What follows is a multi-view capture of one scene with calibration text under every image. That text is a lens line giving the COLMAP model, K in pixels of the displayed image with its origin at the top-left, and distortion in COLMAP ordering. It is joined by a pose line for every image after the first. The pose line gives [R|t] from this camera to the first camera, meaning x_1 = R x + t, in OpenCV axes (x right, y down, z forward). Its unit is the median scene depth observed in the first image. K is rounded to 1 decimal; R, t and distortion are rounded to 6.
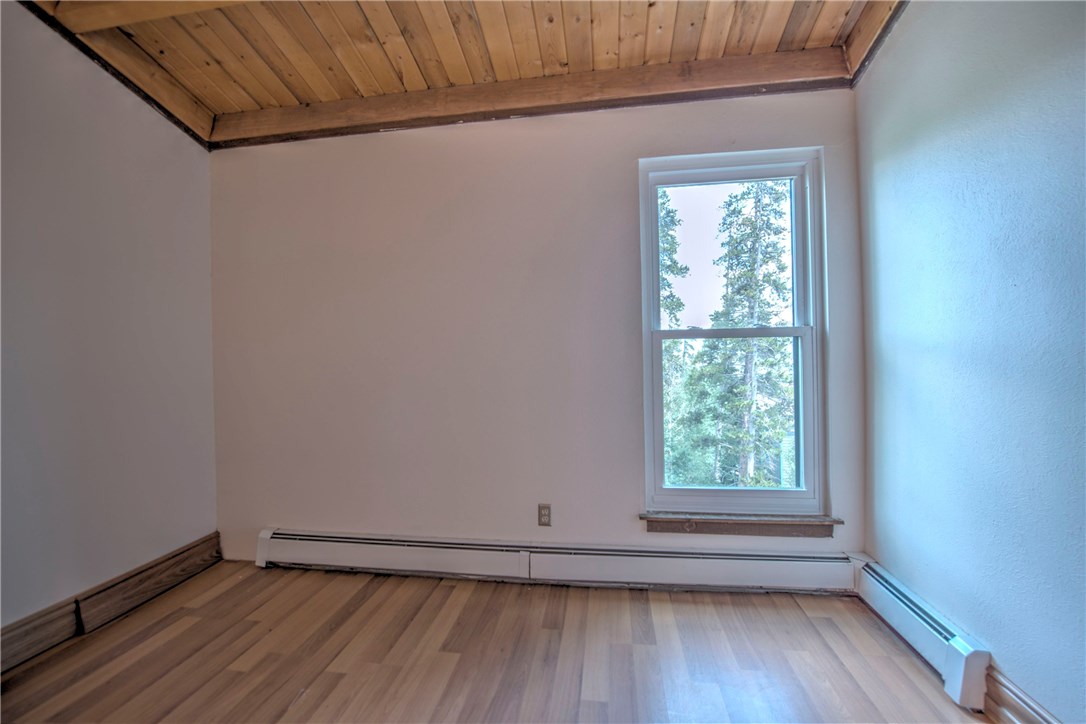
lens RADIAL K [[428.1, 0, 543.0], [0, 428.1, 362.0], [0, 0, 1]] dist [-0.001007, -0.000101]
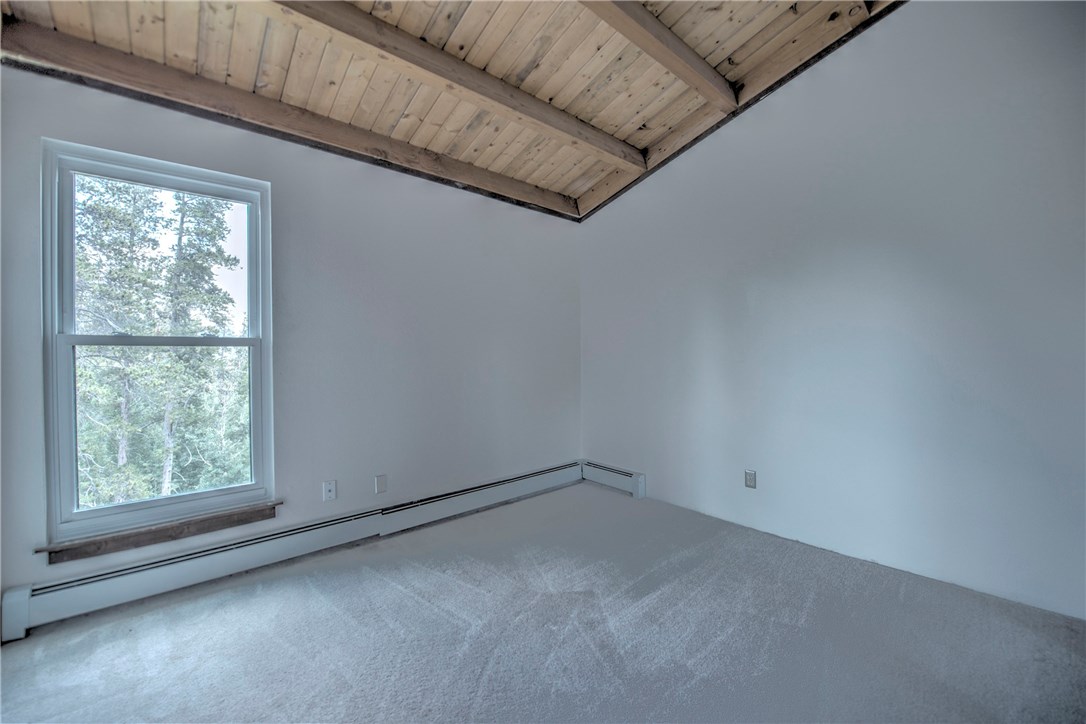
lens RADIAL K [[448.4, 0, 543.0], [0, 448.4, 362.0], [0, 0, 1]] dist [-0.031115, -0.000029]
pose [[0.628749, 0.003258, 0.777601, 0.176802], [0.003815, 0.999966, -0.007274, -0.007914], [-0.777599, 0.007540, 0.628716, -0.301510]]
